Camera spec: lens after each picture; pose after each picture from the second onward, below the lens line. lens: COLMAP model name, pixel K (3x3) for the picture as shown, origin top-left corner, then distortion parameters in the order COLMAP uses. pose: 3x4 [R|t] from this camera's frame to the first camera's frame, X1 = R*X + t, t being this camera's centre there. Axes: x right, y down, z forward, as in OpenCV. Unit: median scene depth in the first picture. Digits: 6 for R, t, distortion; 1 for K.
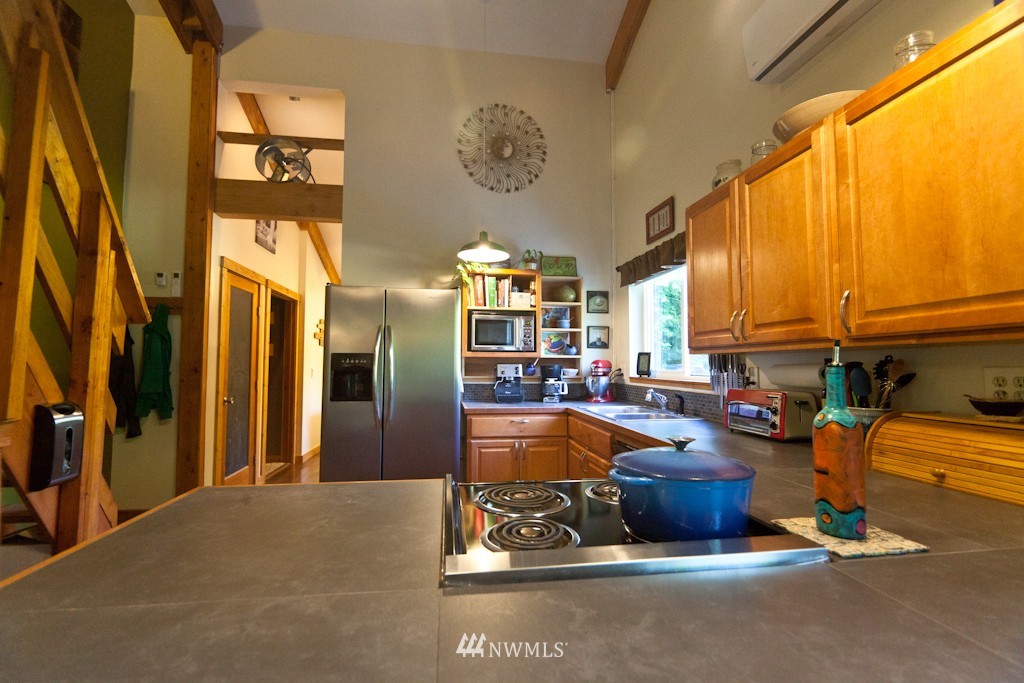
lens RADIAL K [[453.6, 0, 510.8], [0, 453.6, 341.9], [0, 0, 1]] dist [0.002438, -0.005242]
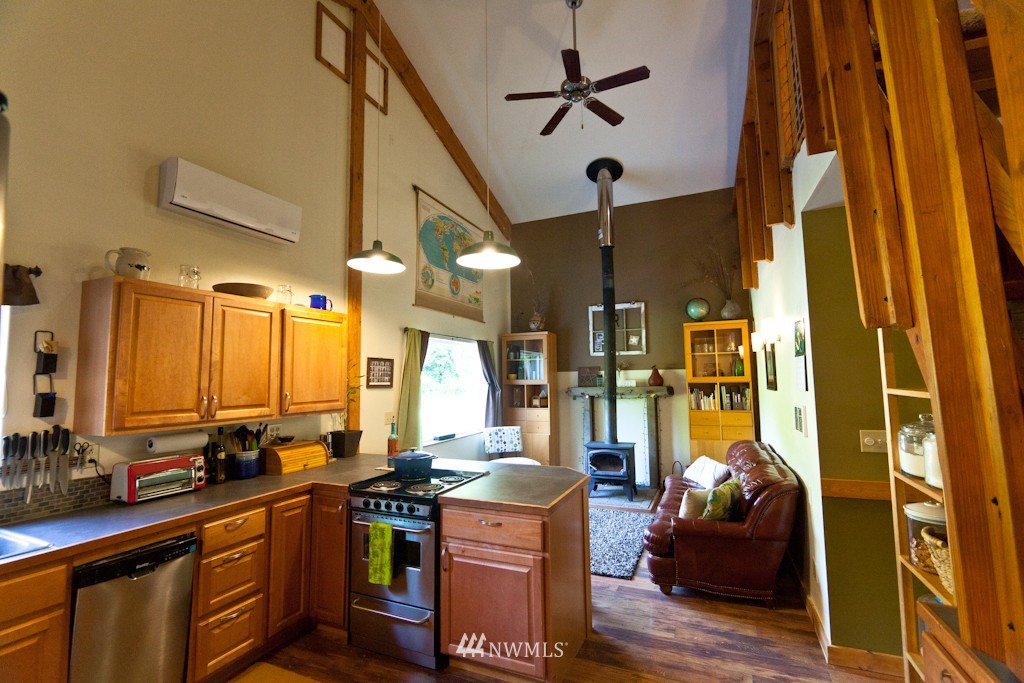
lens RADIAL K [[453.6, 0, 510.8], [0, 453.6, 341.9], [0, 0, 1]] dist [0.002438, -0.005242]
pose [[-0.847104, 0.054703, 0.528605, -0.946422], [-0.015055, 0.991819, -0.126764, -0.068337], [-0.531215, -0.115340, -0.839350, 1.644029]]
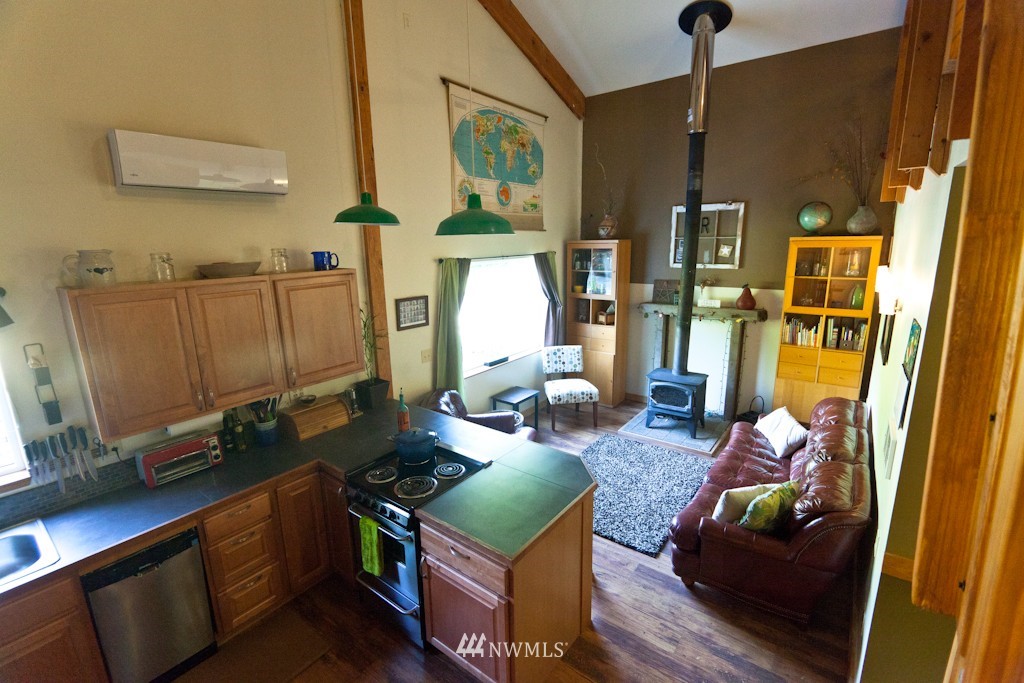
lens RADIAL K [[453.6, 0, 510.8], [0, 453.6, 341.9], [0, 0, 1]] dist [0.002438, -0.005242]
pose [[-0.700340, -0.145059, 0.698915, -1.038548], [-0.018085, 0.982425, 0.185780, -0.461034], [-0.713580, 0.117469, -0.690655, 1.245502]]
